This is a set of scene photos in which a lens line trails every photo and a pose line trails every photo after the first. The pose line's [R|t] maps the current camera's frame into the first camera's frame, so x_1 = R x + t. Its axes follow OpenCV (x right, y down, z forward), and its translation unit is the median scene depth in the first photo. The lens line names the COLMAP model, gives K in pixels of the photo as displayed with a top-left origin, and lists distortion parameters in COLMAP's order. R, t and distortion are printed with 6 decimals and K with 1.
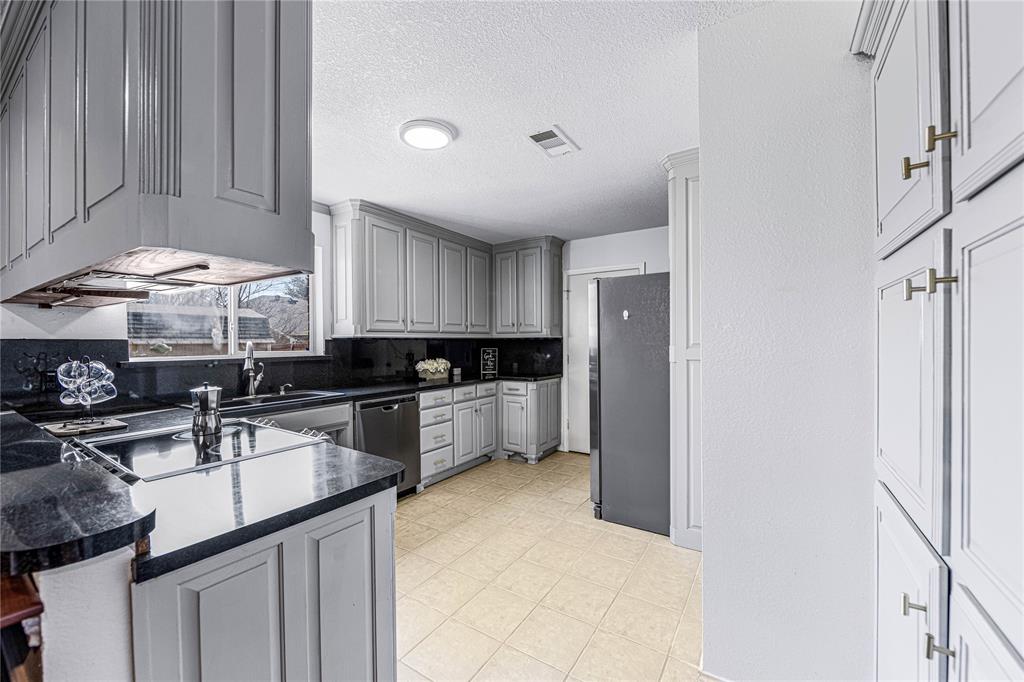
lens RADIAL K [[400.2, 0, 513.5], [0, 400.2, 344.7], [0, 0, 1]] dist [-0.006590, 0.001002]
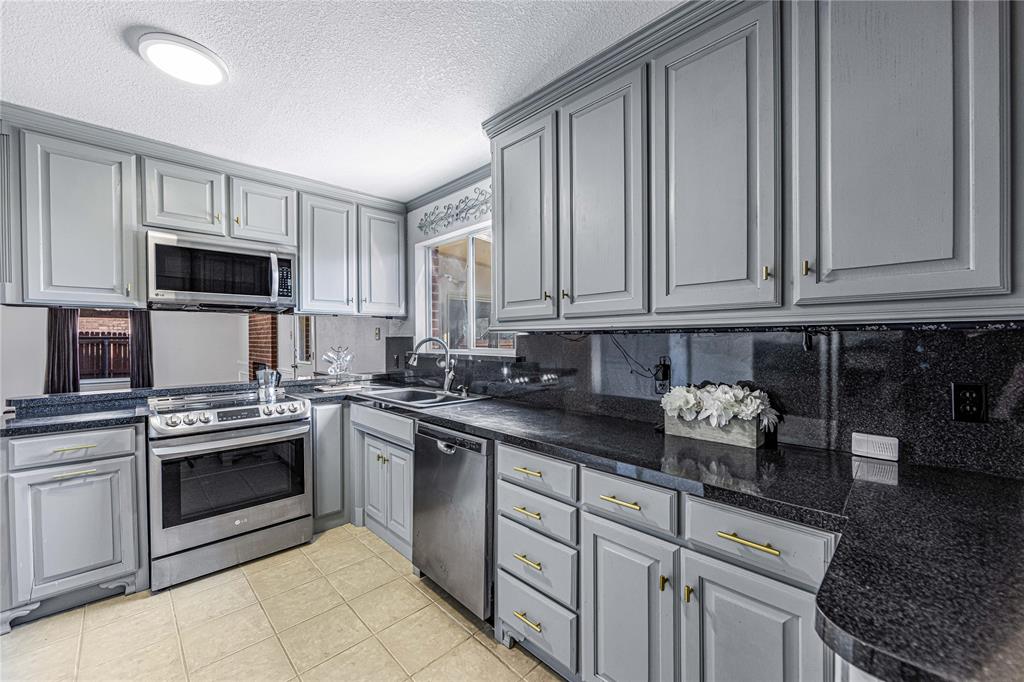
lens RADIAL K [[400.2, 0, 512.1], [0, 400.2, 342.0], [0, 0, 1]] dist [-0.006590, 0.001002]
pose [[-0.221921, 0.012194, -0.974988, 0.210859], [-0.001905, 0.999914, 0.012940, -0.008635], [0.975063, 0.004729, -0.221879, 0.977738]]
